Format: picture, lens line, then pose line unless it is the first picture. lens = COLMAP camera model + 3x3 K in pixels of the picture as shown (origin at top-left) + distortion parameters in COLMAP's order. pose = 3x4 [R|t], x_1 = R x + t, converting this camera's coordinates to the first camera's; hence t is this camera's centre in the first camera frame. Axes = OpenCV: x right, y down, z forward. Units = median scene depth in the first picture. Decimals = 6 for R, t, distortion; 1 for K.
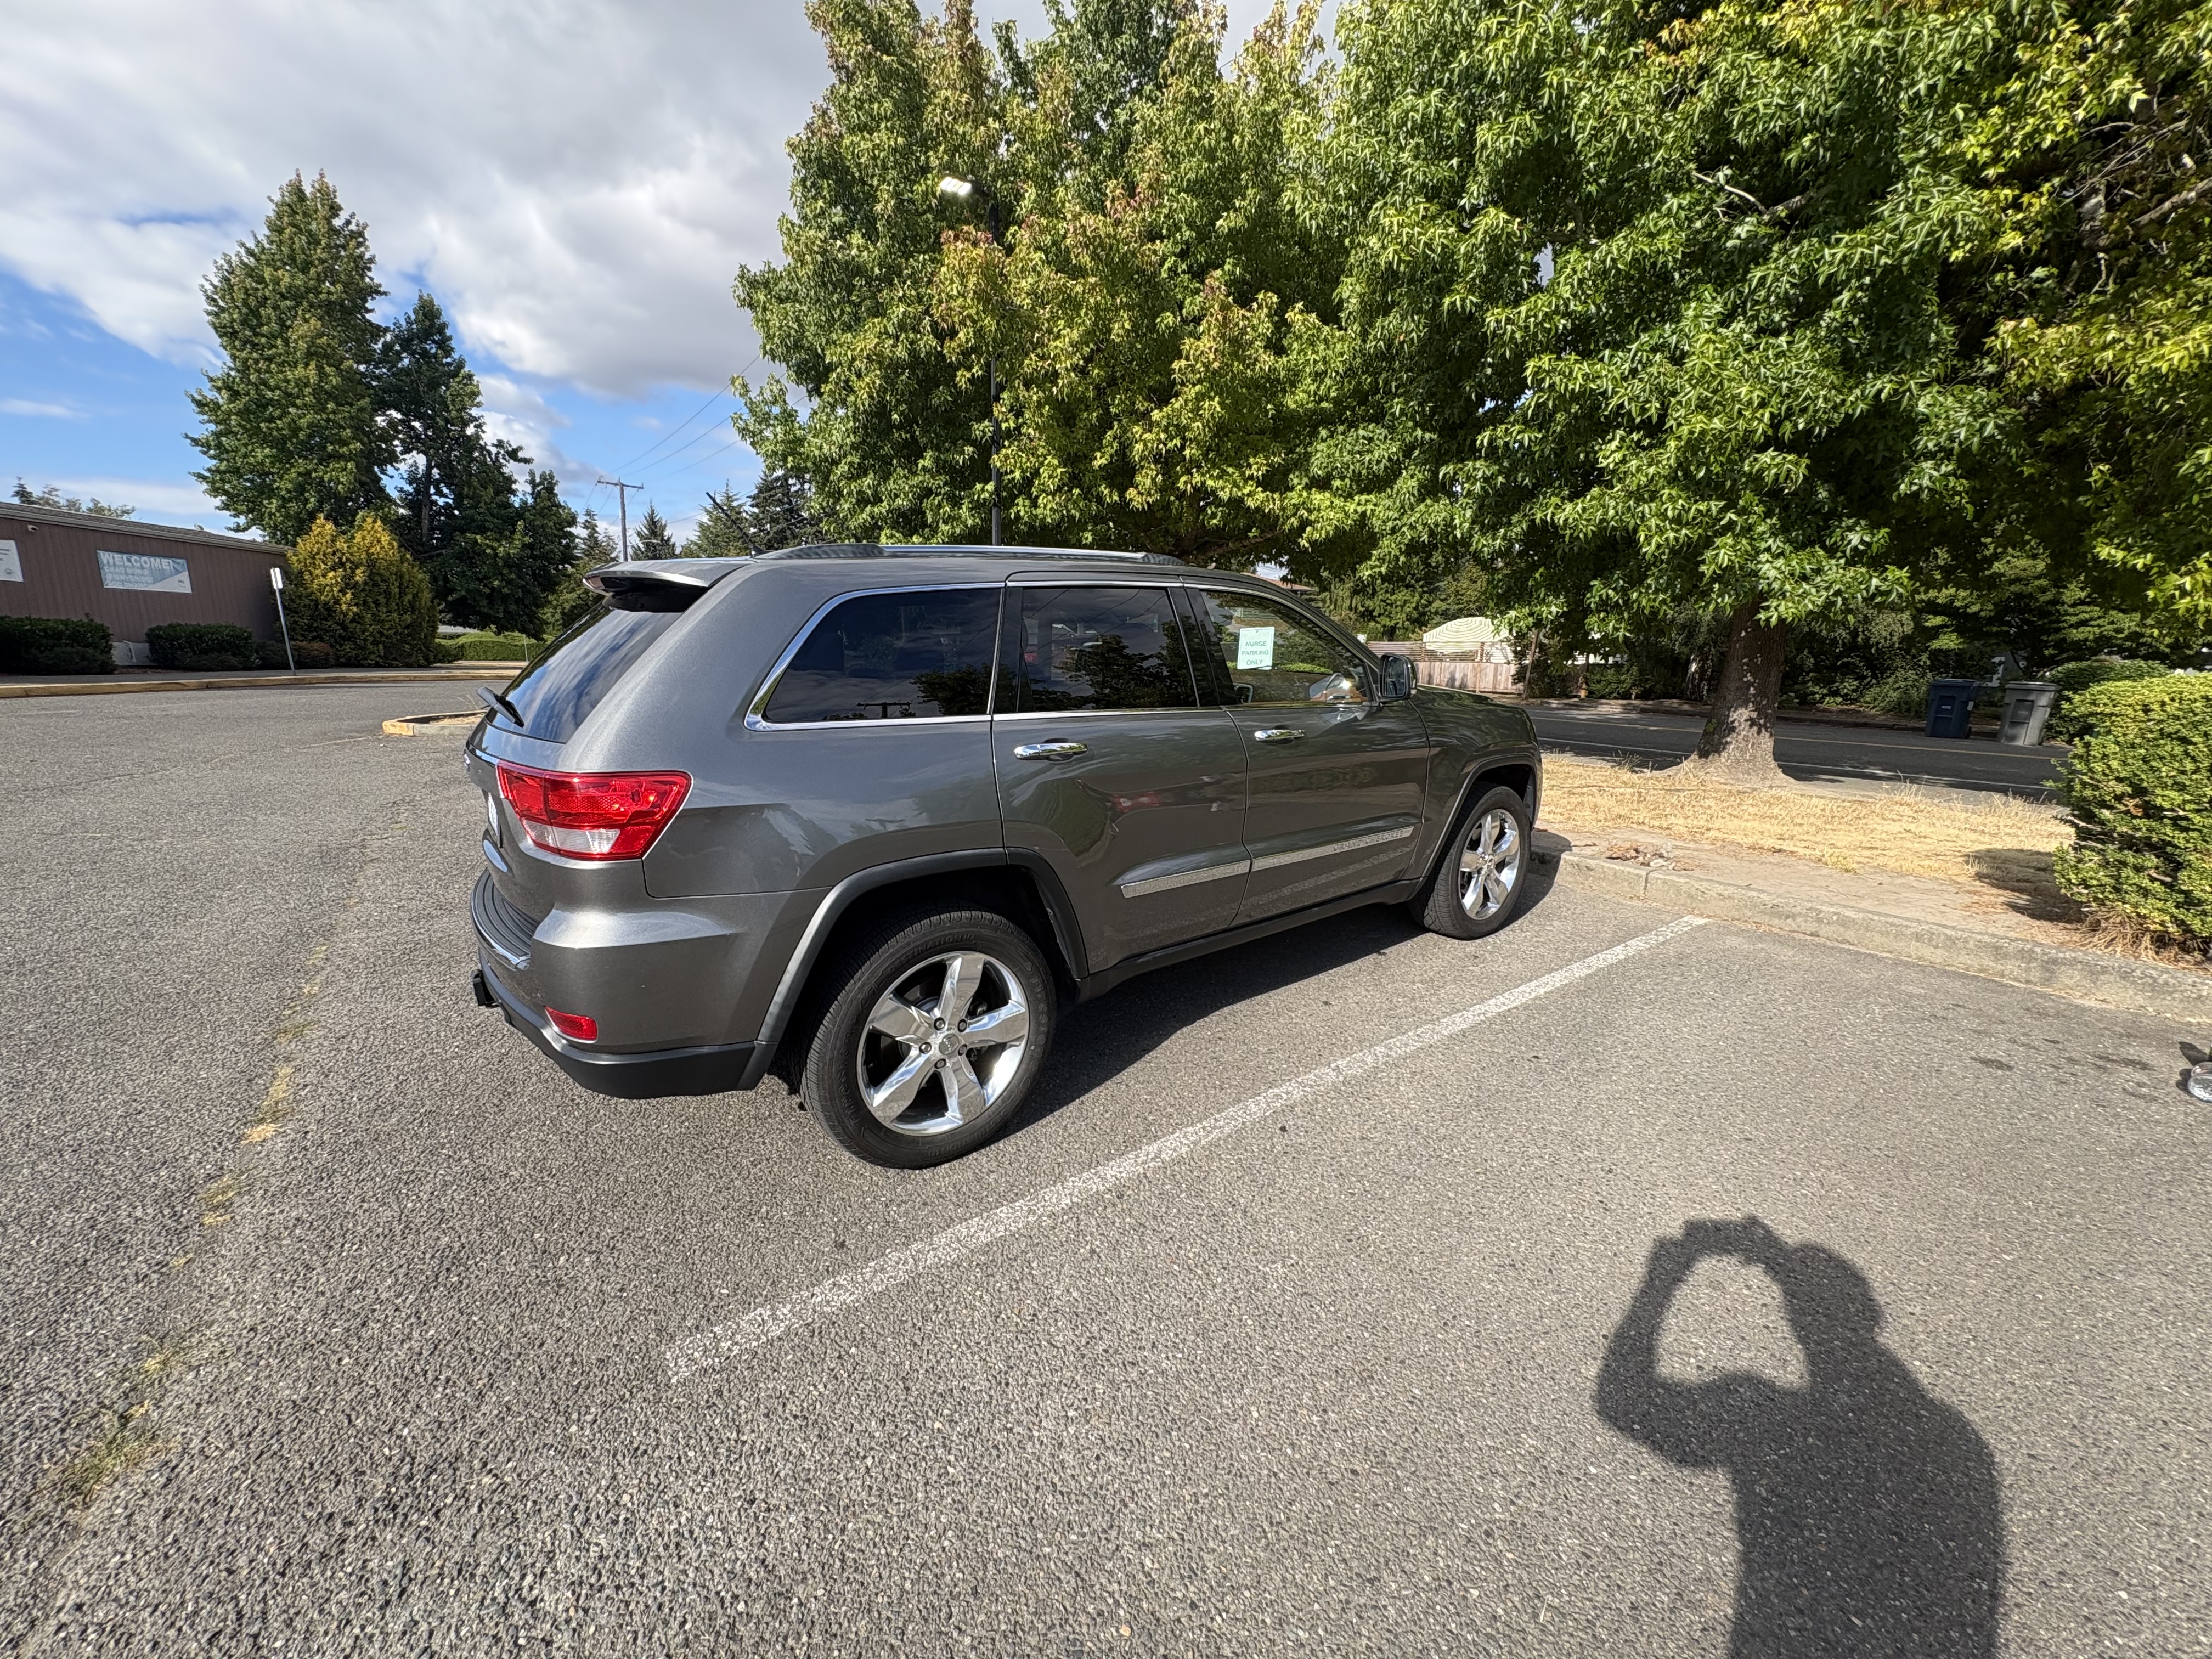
lens RADIAL K [[886.6, 0, 1119.5], [0, 886.6, 829.4], [0, 0, 1]] dist [0.013232, 0.000063]
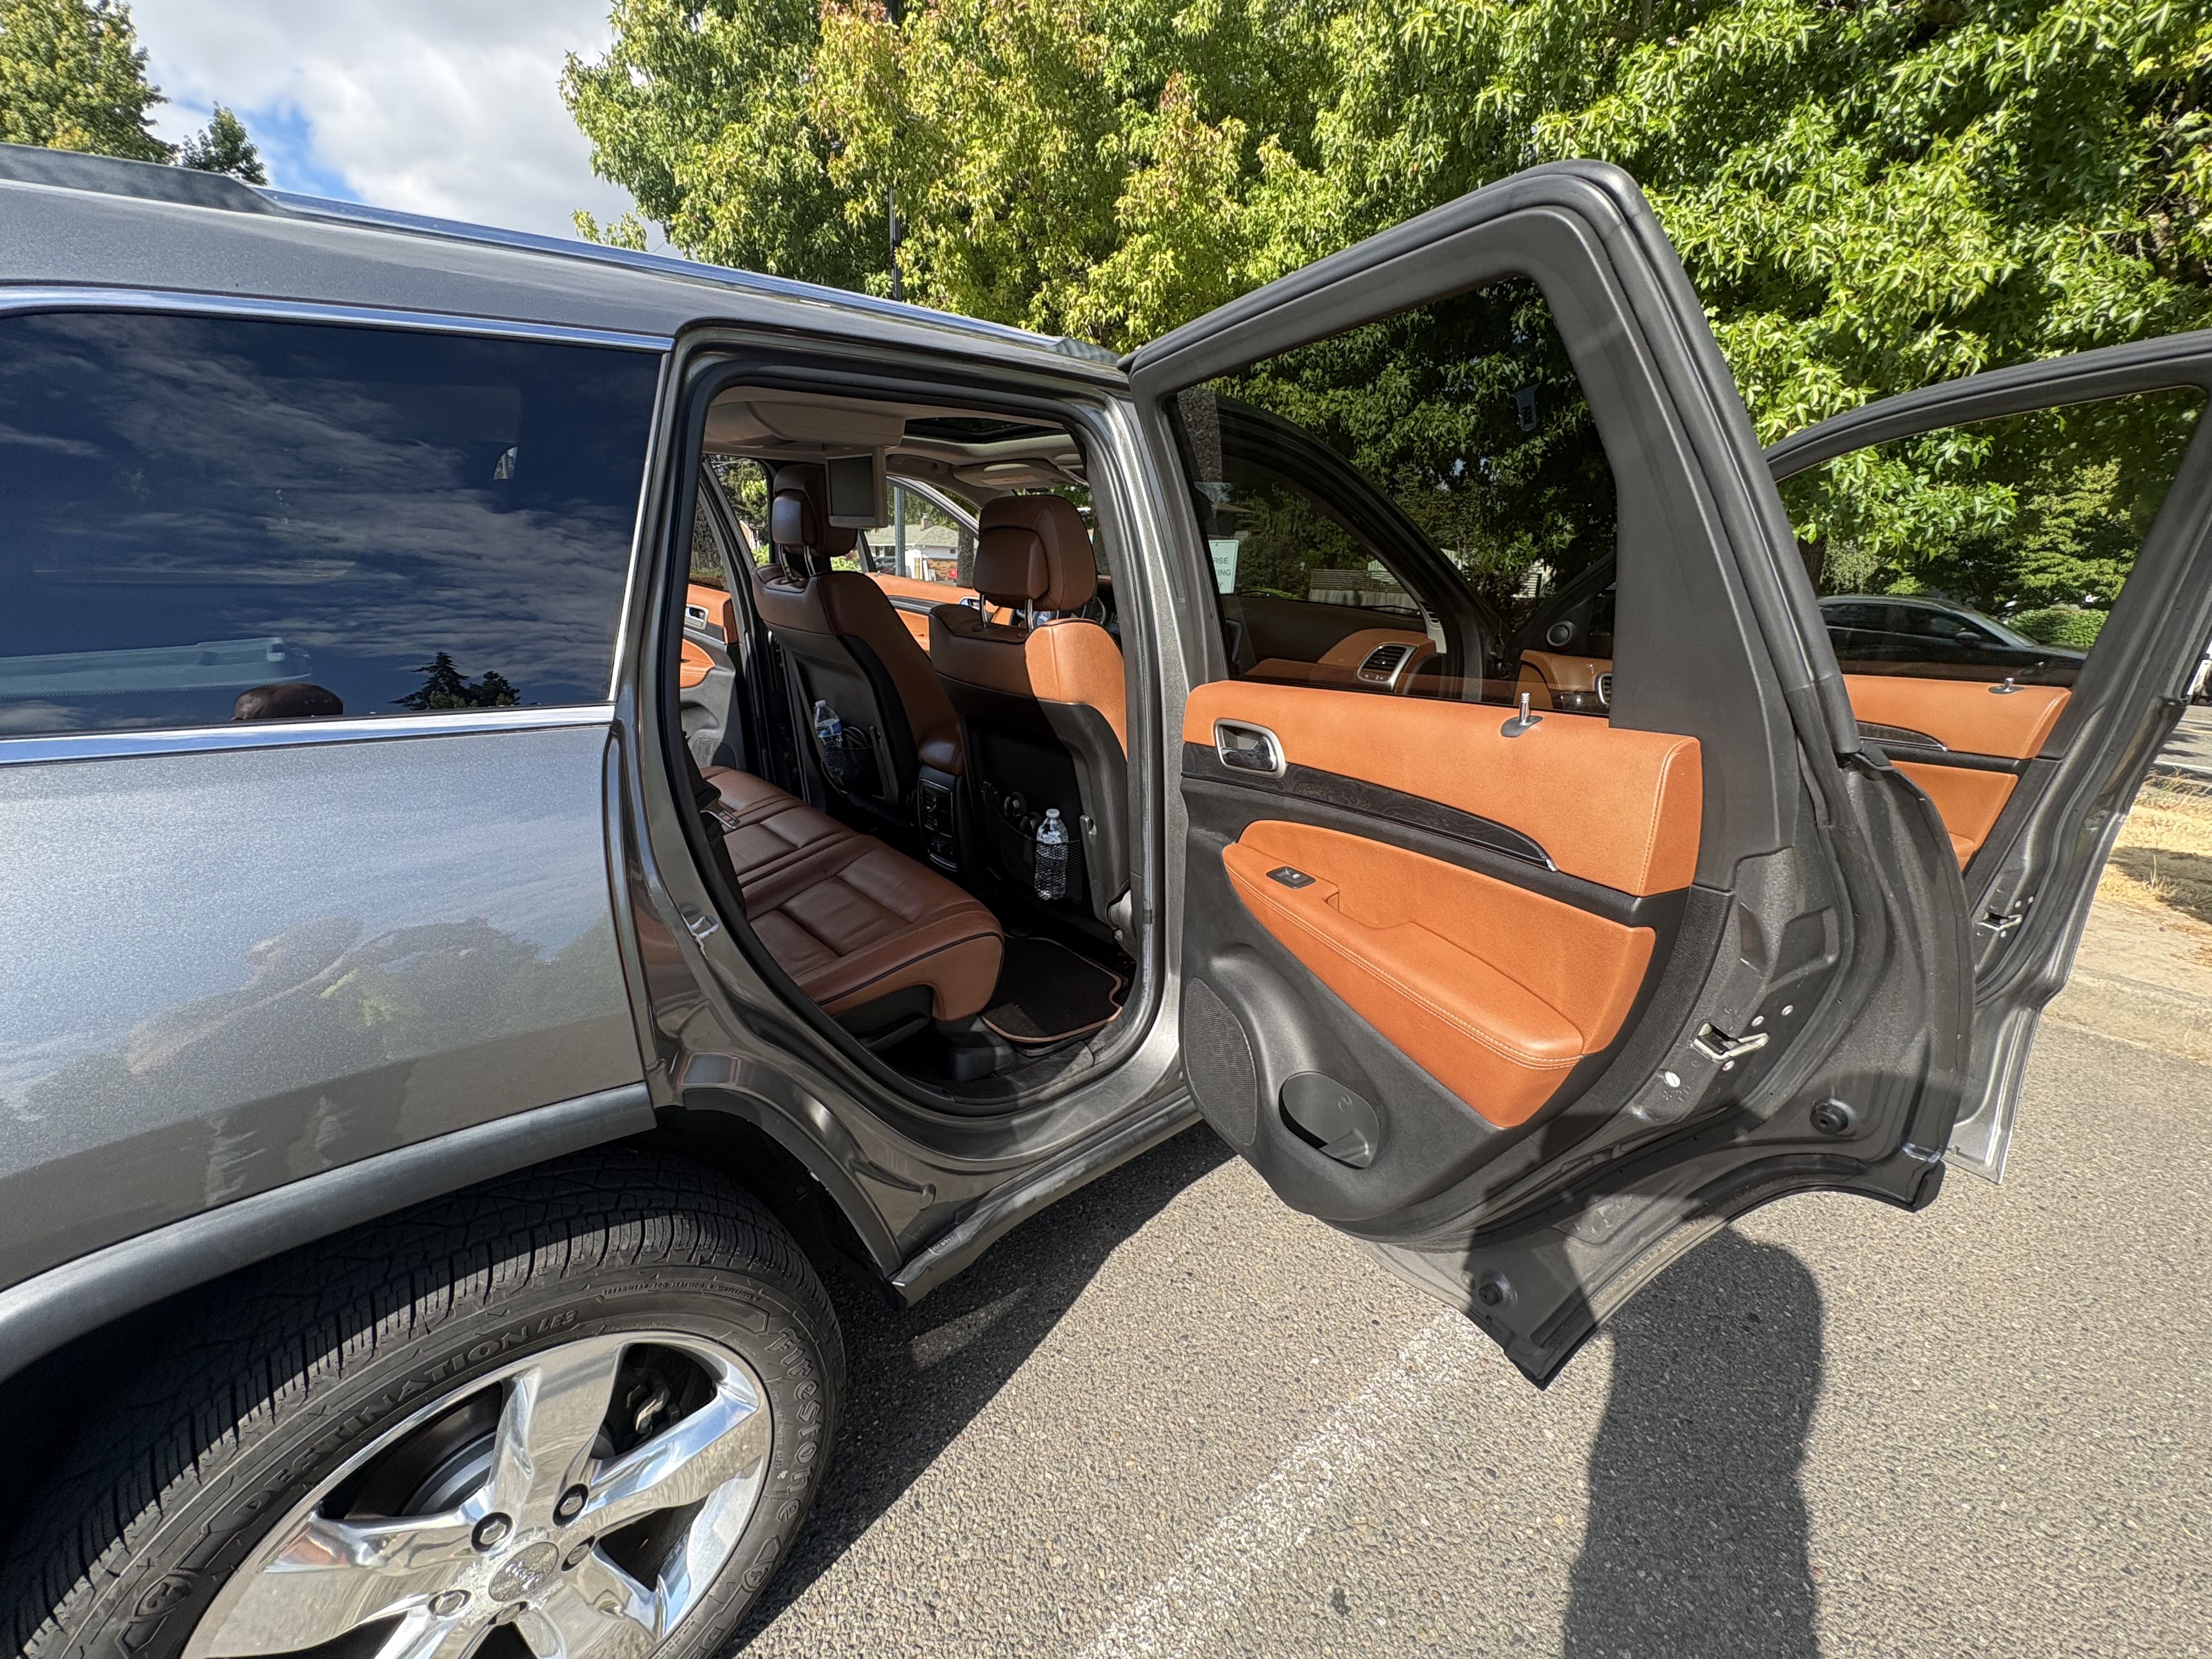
lens RADIAL K [[886.6, 0, 1092.9], [0, 886.6, 825.4], [0, 0, 1]] dist [0.013232, 0.000063]
pose [[0.998661, 0.014507, 0.049663, 0.006939], [-0.018359, 0.996782, 0.078025, -0.027628], [-0.048371, -0.078832, 0.995714, 0.153527]]
